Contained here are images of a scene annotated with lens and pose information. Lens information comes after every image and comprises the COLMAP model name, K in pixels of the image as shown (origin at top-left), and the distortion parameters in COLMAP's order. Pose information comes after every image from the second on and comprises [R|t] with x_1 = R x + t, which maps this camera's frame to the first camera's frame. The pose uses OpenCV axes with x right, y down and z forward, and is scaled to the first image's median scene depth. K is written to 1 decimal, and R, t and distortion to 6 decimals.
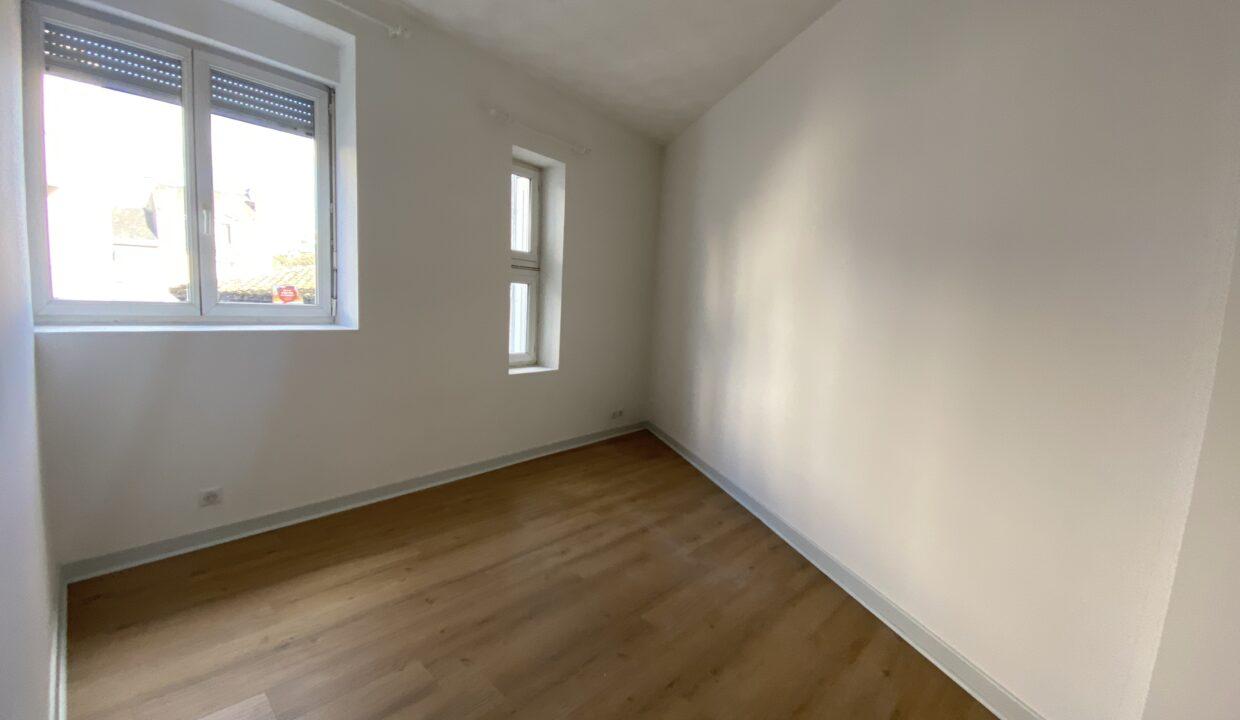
lens RADIAL K [[500.0, 0, 614.2], [0, 500.0, 365.1], [0, 0, 1]] dist [0.034794, -0.029940]
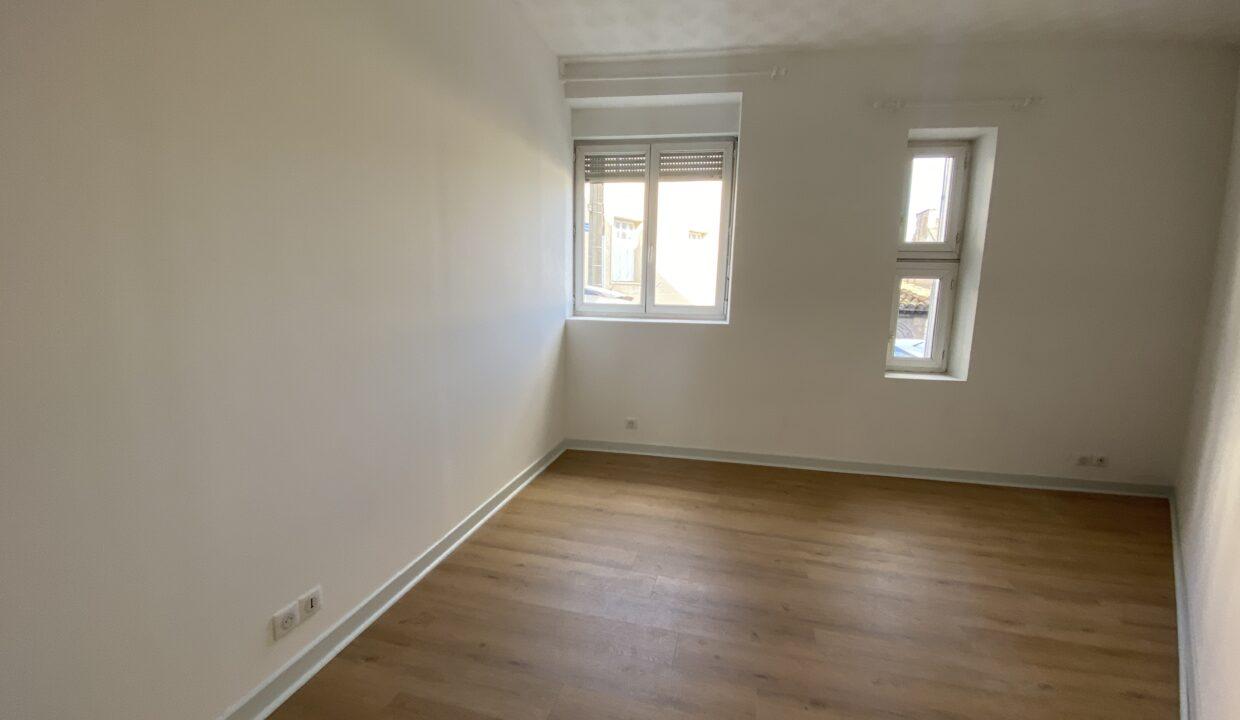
lens RADIAL K [[500.0, 0, 614.2], [0, 500.0, 365.1], [0, 0, 1]] dist [0.034794, -0.029940]
pose [[0.480982, 0.088945, -0.872207, 0.413825], [-0.105958, 0.993446, 0.042878, 0.010107], [0.870304, 0.071794, 0.487254, 0.120960]]
